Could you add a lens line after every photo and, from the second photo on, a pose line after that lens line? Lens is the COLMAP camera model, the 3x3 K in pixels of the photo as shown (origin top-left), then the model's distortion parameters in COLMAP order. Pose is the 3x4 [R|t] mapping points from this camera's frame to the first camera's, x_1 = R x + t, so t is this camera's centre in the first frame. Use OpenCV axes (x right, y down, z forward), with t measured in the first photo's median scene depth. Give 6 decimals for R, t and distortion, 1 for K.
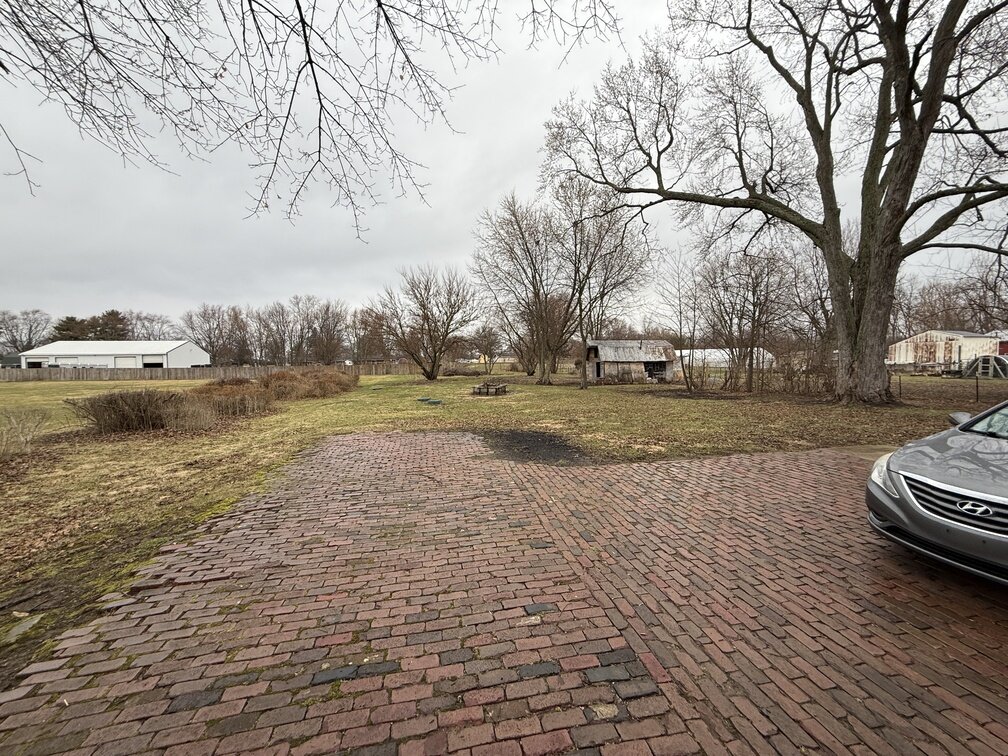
lens RADIAL K [[402.8, 0, 502.5], [0, 402.8, 378.1], [0, 0, 1]] dist [0.000784, 0.000217]
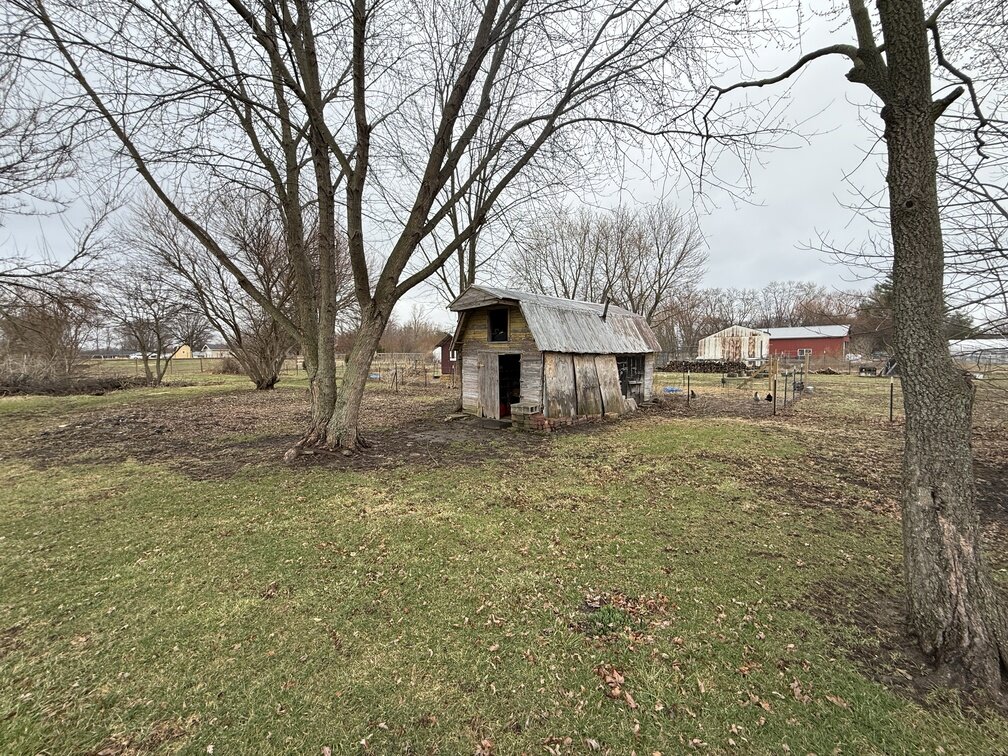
lens RADIAL K [[402.8, 0, 506.9], [0, 402.8, 376.7], [0, 0, 1]] dist [0.000784, 0.000217]
pose [[0.822745, -0.026444, 0.567795, 0.040631], [0.022884, 0.999648, 0.013397, -0.018827], [-0.567949, 0.001971, 0.823061, 0.528962]]
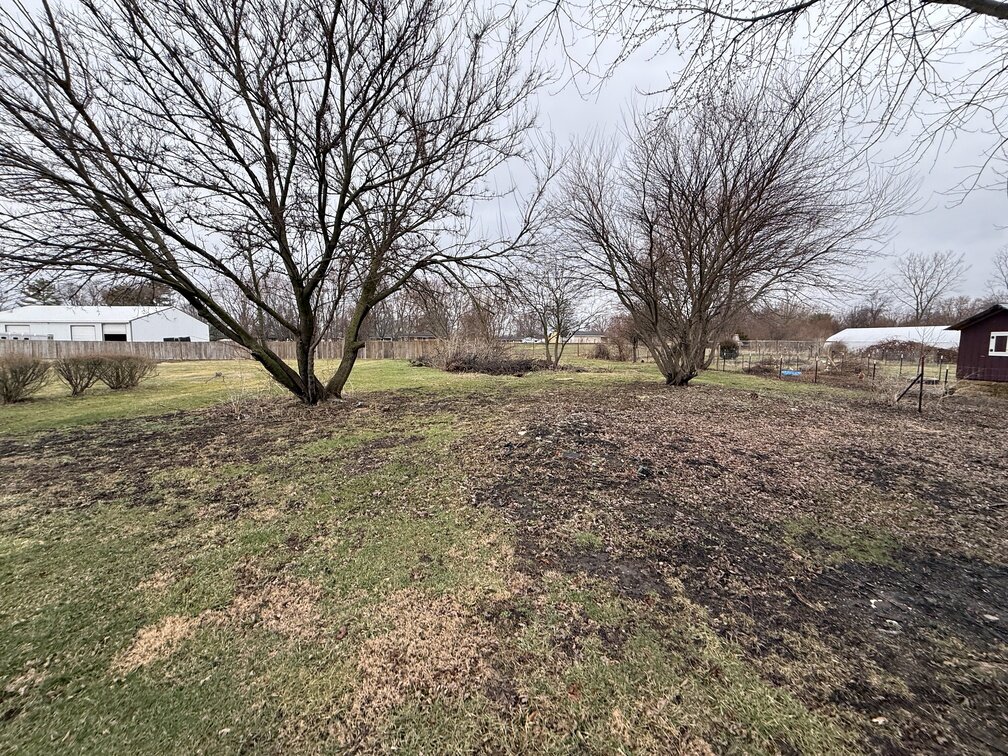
lens RADIAL K [[402.8, 0, 508.8], [0, 402.8, 379.6], [0, 0, 1]] dist [0.000784, 0.000217]
pose [[0.985515, 0.035548, -0.165821, -0.007724], [-0.026837, 0.998154, 0.054479, -0.024373], [0.167452, -0.049240, 0.984650, 0.670618]]
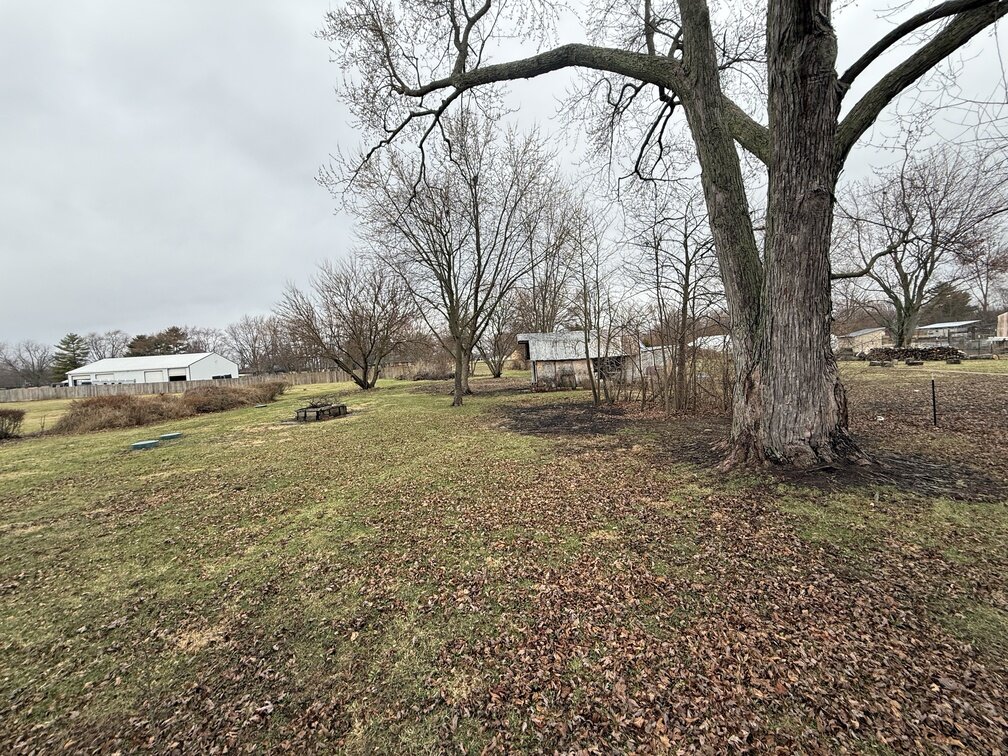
lens RADIAL K [[402.8, 0, 501.8], [0, 402.8, 377.8], [0, 0, 1]] dist [0.000784, 0.000217]
pose [[0.988448, -0.039886, -0.146221, 0.205672], [0.041626, 0.999094, 0.008859, -0.013091], [0.145735, -0.014843, 0.989212, 0.166387]]
